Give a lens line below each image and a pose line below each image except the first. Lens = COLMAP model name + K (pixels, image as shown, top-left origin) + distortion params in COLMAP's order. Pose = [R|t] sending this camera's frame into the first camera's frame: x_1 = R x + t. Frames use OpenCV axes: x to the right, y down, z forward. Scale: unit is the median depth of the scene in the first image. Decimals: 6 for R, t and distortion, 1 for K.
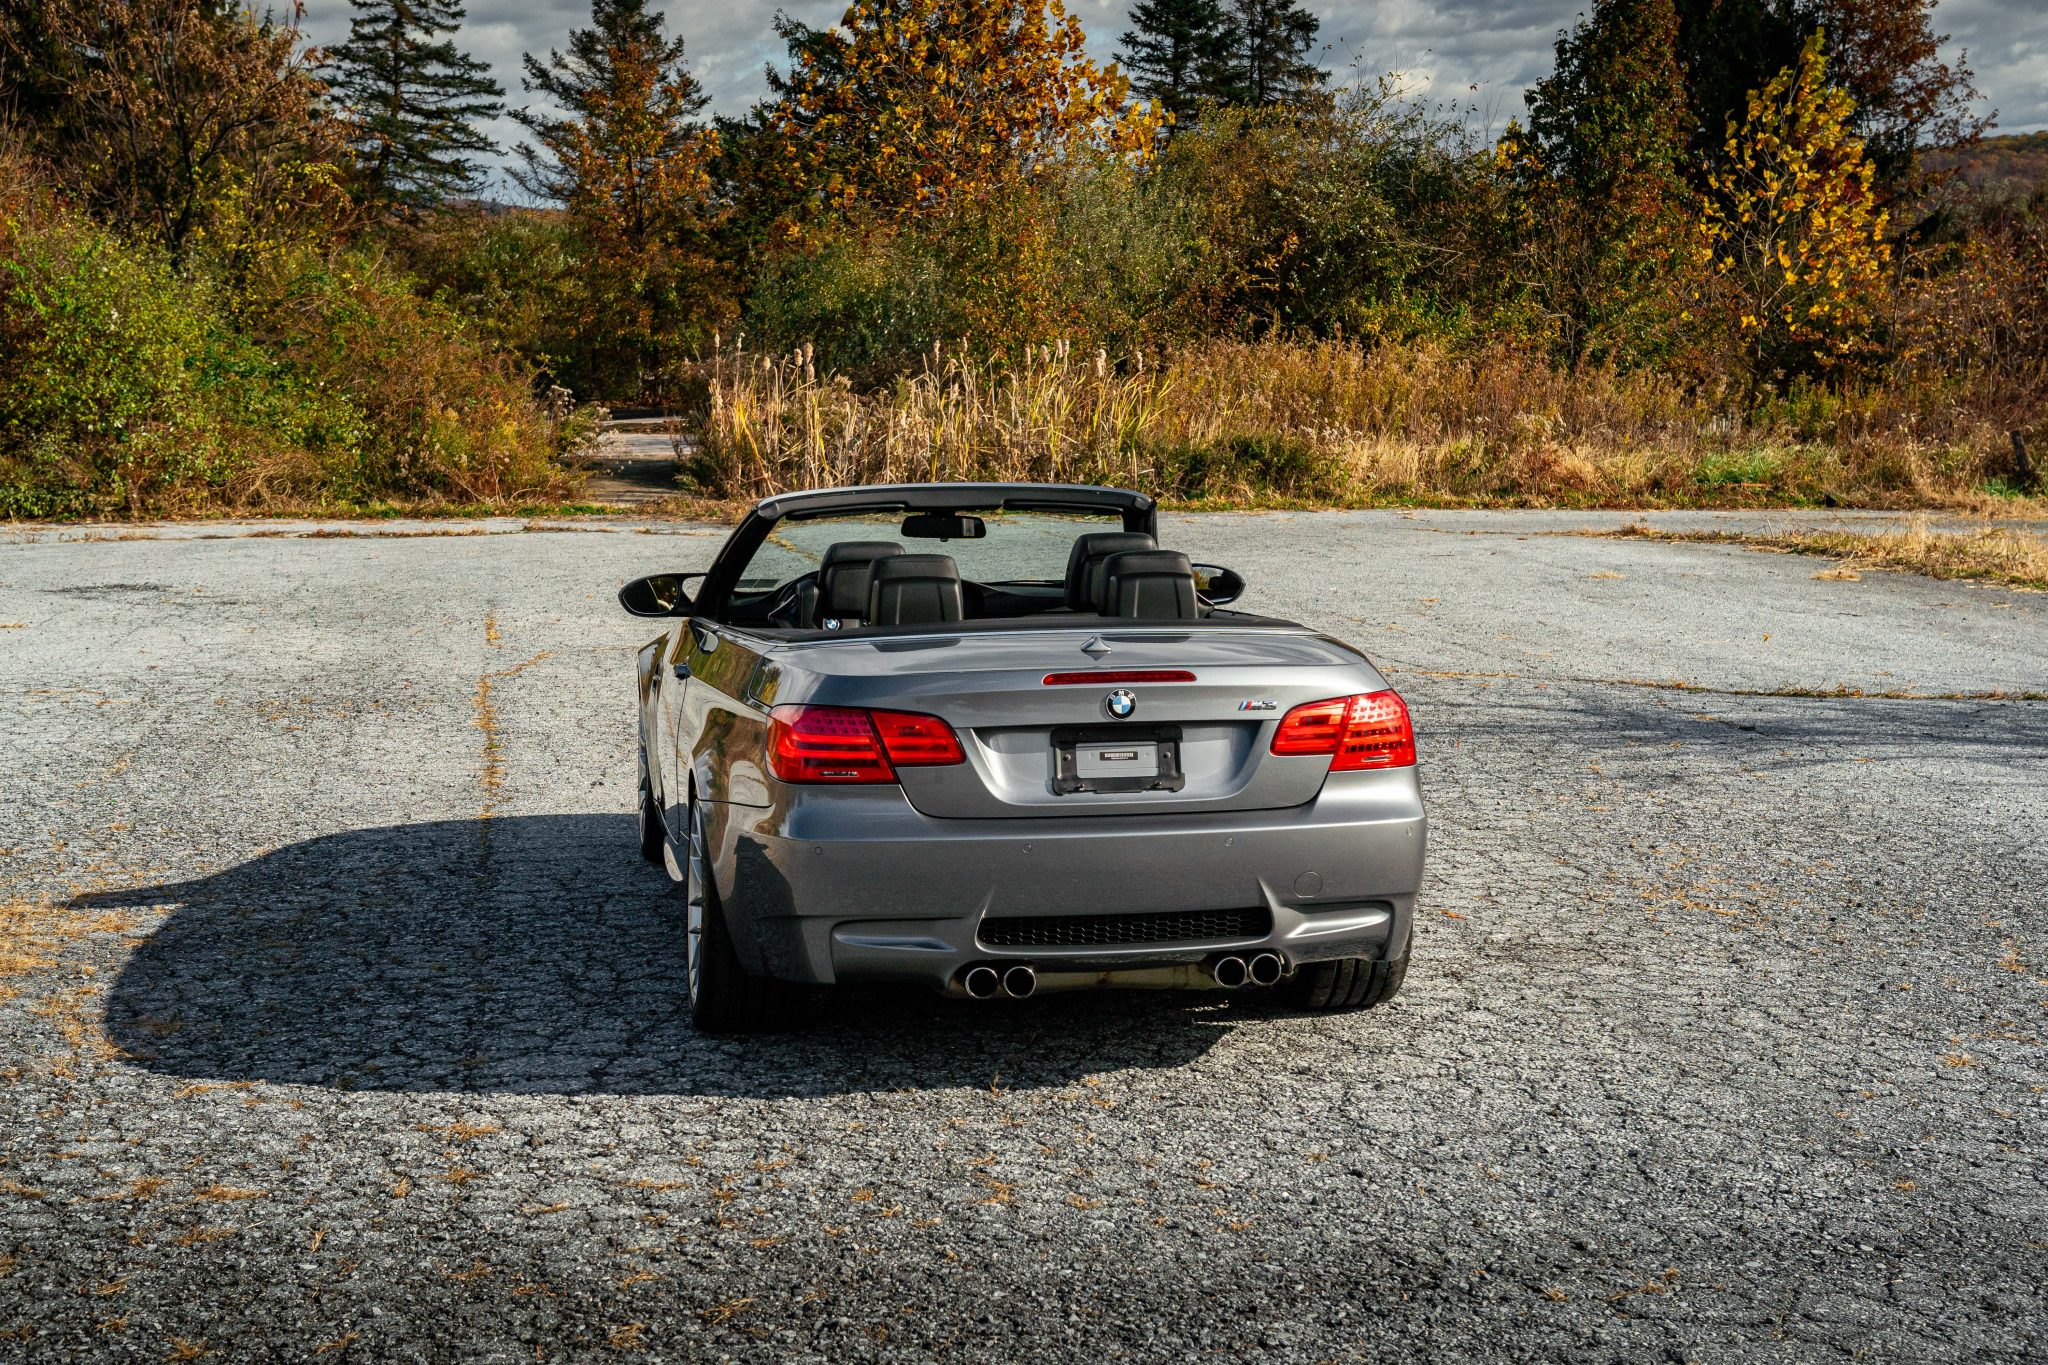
lens RADIAL K [[3044.4, 0, 1035.7], [0, 3044.4, 677.9], [0, 0, 1]] dist [0.006590, 0.115676]
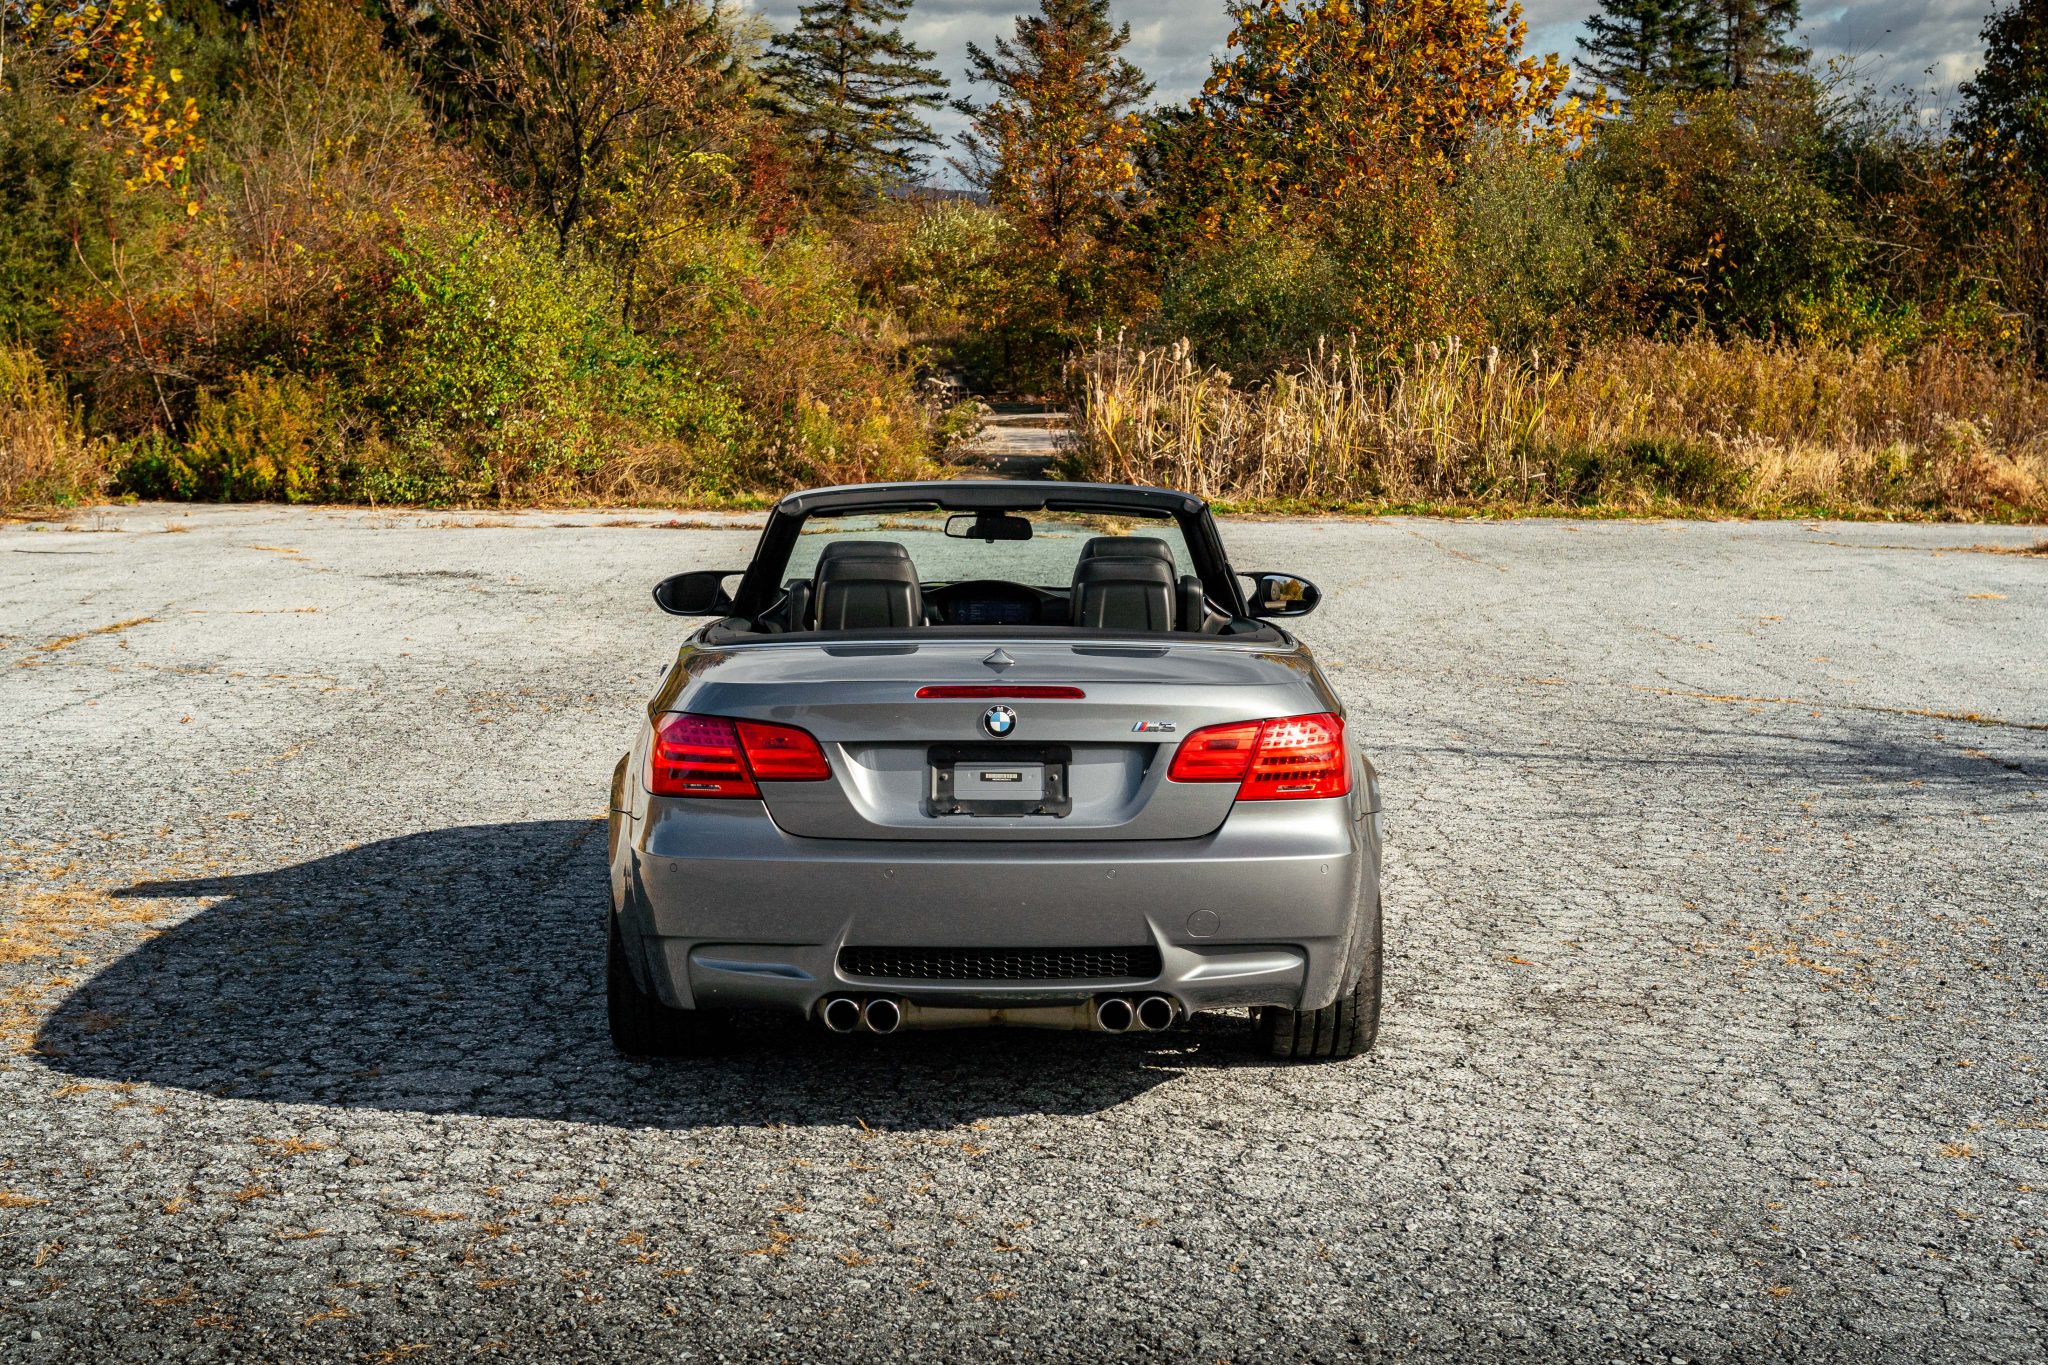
lens RADIAL K [[3126.7, 0, 1027.3], [0, 3126.7, 680.5], [0, 0, 1]] dist [0.006454, 0.105133]
pose [[0.986883, 0.026856, -0.159189, 0.136117], [-0.026968, 0.999635, 0.001458, -0.003904], [0.159171, 0.002854, 0.987247, 0.044842]]
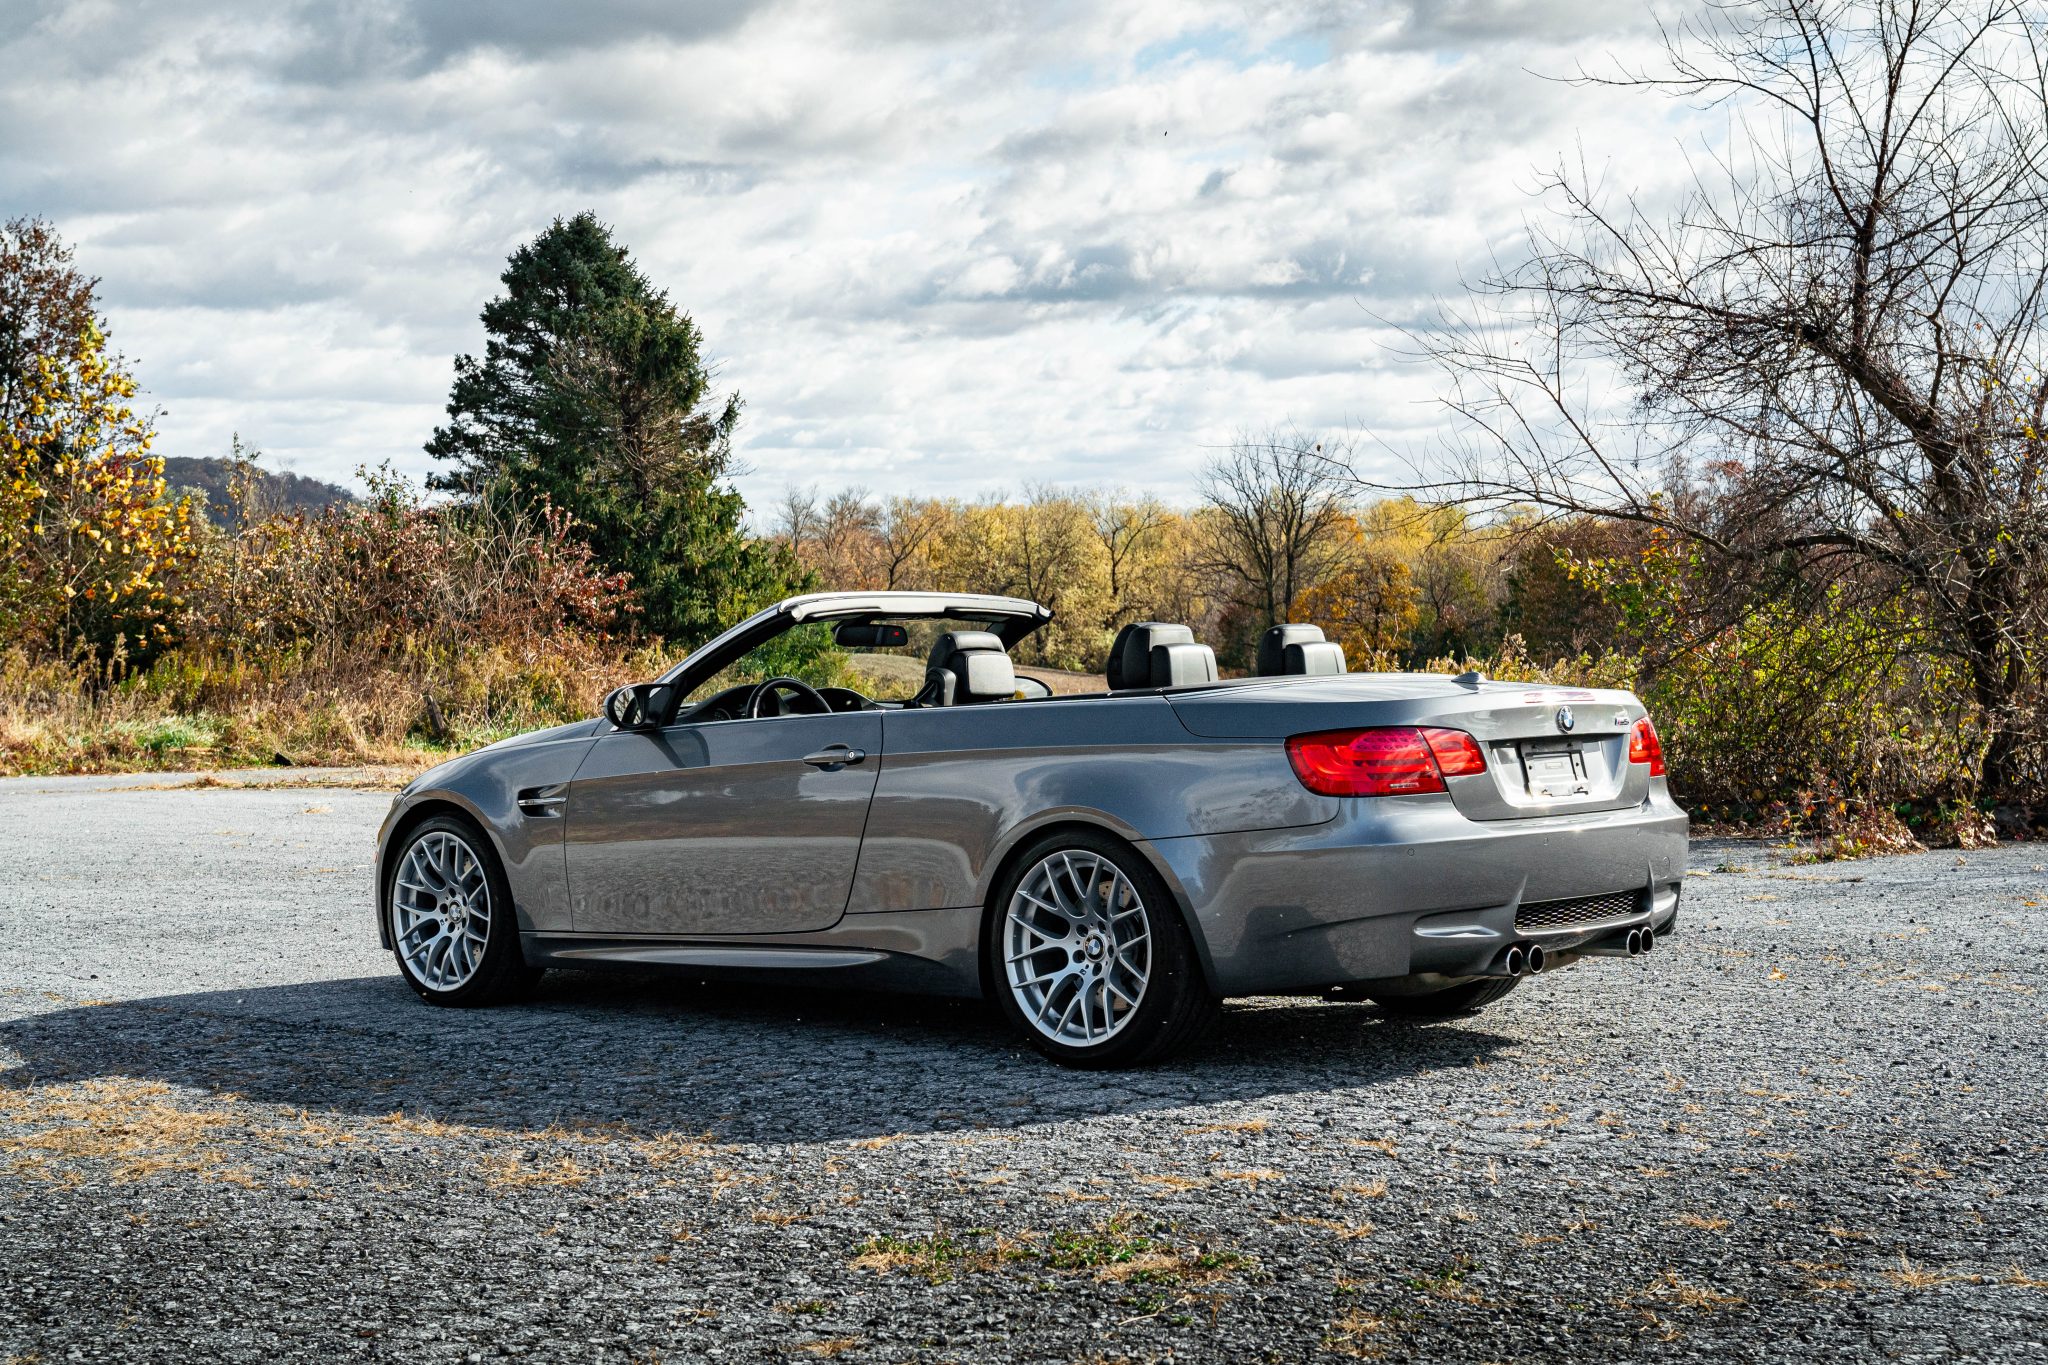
lens RADIAL K [[3044.4, 0, 1035.7], [0, 3044.4, 677.9], [0, 0, 1]] dist [0.006590, 0.115676]
pose [[0.791343, -0.012731, 0.611240, -0.622733], [0.076003, 0.994076, -0.077693, 0.050047], [-0.606630, 0.107938, 0.787623, 0.139790]]
